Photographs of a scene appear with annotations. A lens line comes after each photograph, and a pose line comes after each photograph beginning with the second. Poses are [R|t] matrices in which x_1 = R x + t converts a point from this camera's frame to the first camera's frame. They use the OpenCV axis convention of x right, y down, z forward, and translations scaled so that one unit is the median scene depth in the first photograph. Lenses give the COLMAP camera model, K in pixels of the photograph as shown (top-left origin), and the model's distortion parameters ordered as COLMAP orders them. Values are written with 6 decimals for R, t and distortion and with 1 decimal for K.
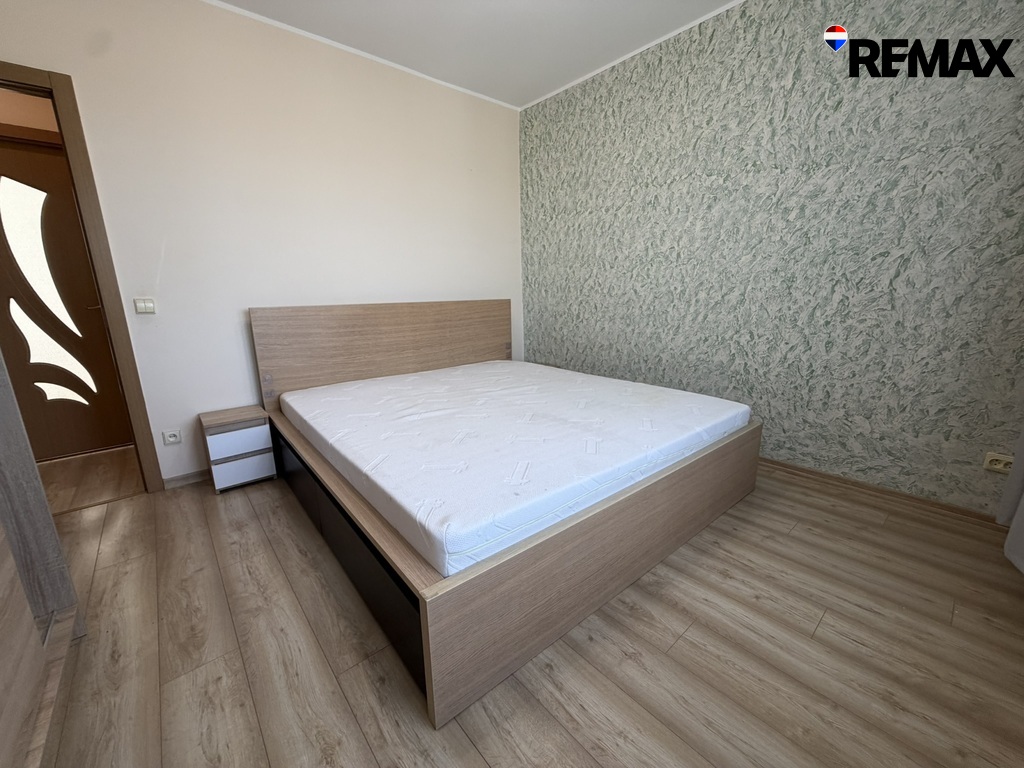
lens RADIAL K [[408.0, 0, 510.3], [0, 408.0, 385.1], [0, 0, 1]] dist [-0.001407, -0.000056]
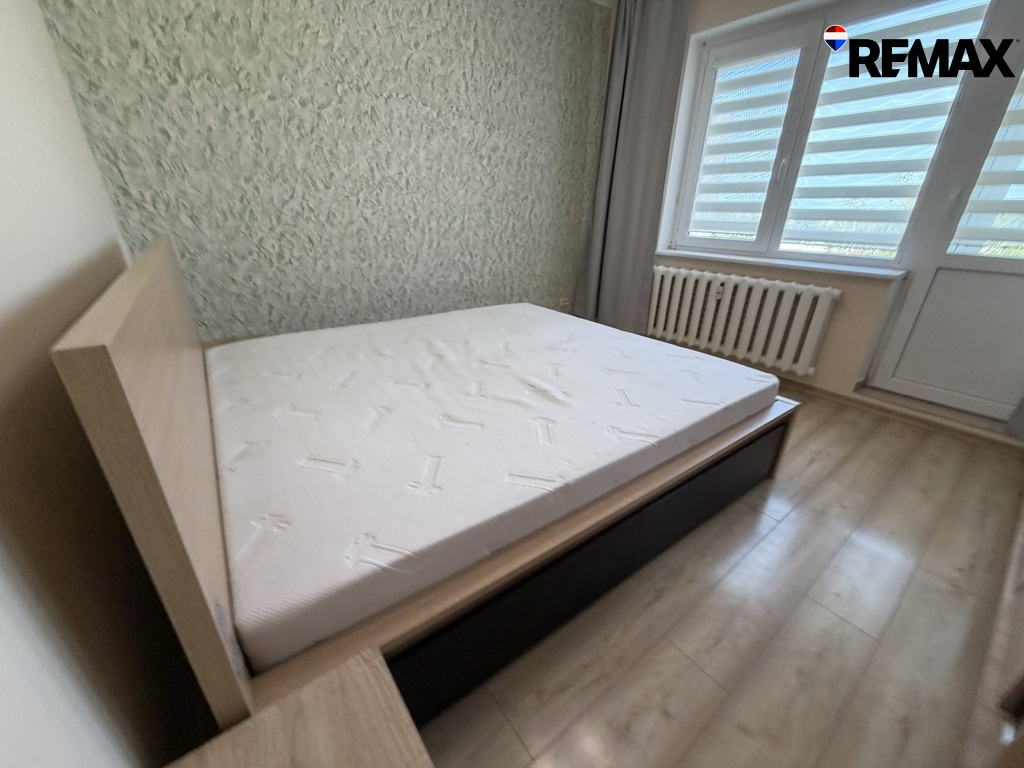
lens RADIAL K [[408.0, 0, 507.6], [0, 408.0, 383.6], [0, 0, 1]] dist [-0.001407, -0.000056]
pose [[0.070323, -0.377613, 0.923289, -0.699978], [0.208646, 0.910676, 0.356563, -0.176593], [-0.975460, 0.167565, 0.142829, 0.713667]]
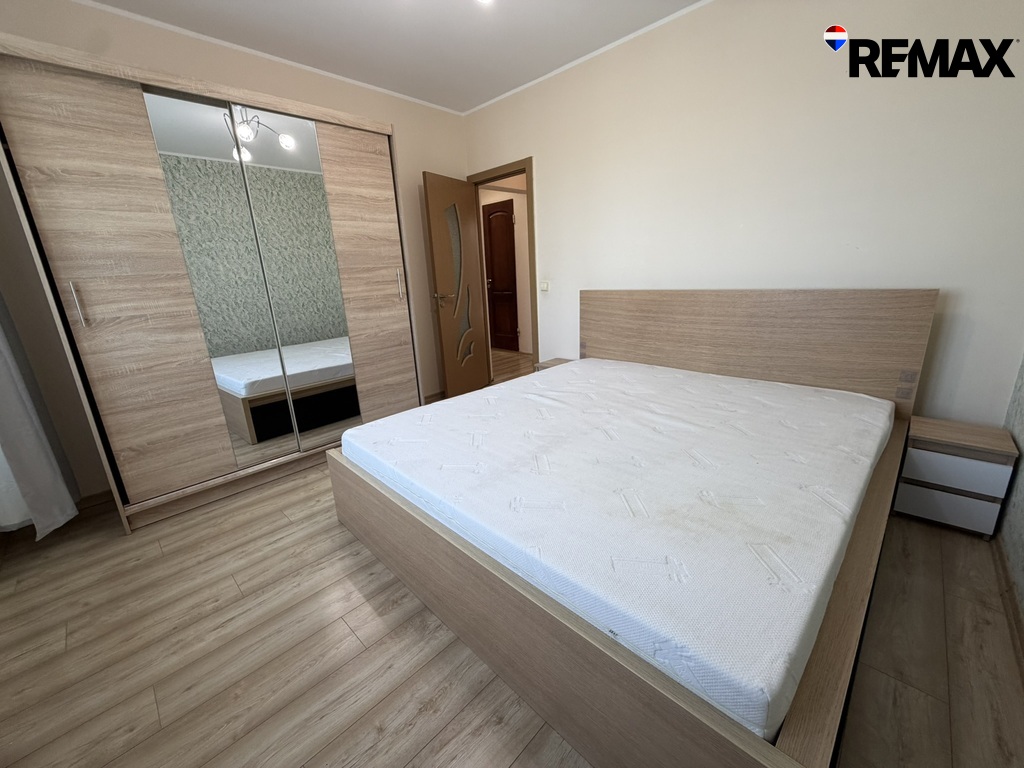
lens RADIAL K [[408.0, 0, 509.7], [0, 408.0, 386.6], [0, 0, 1]] dist [-0.001407, -0.000056]
pose [[0.091418, 0.285805, -0.953917, 0.633456], [-0.177356, 0.947286, 0.266821, -0.182043], [0.979892, 0.144791, 0.137289, 0.561142]]
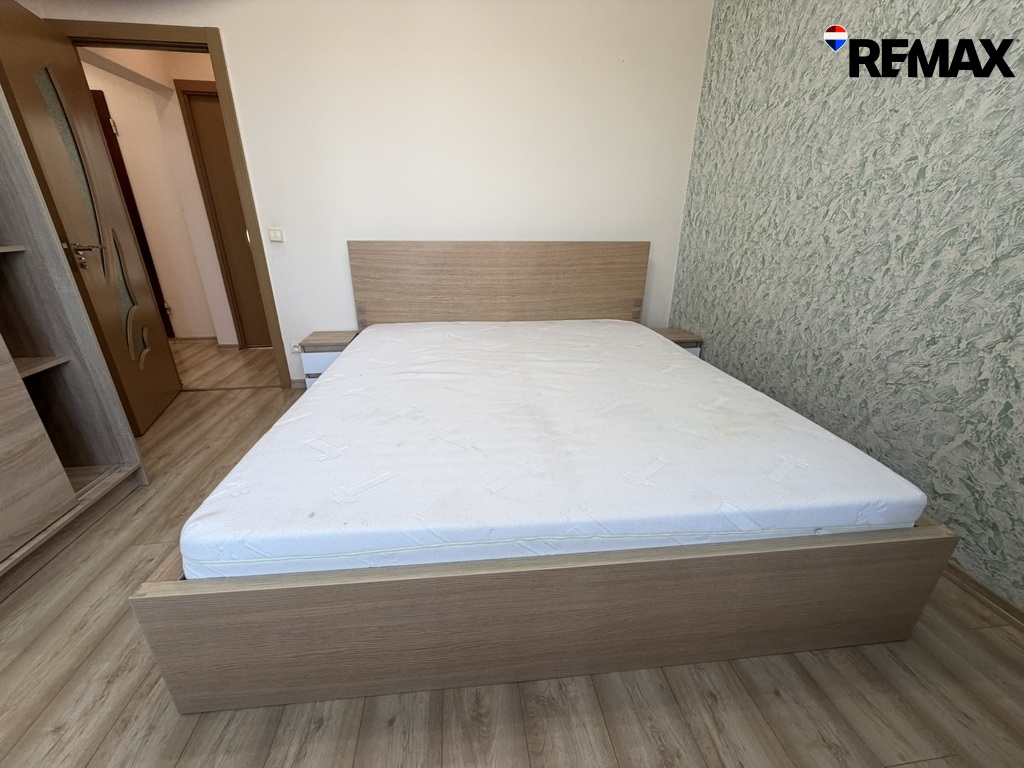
lens RADIAL K [[408.0, 0, 509.8], [0, 408.0, 385.5], [0, 0, 1]] dist [-0.001407, -0.000056]
pose [[0.836408, 0.223913, -0.500284, 0.298448], [-0.144292, 0.970505, 0.193134, -0.078797], [0.528773, -0.089352, 0.844047, 0.256203]]
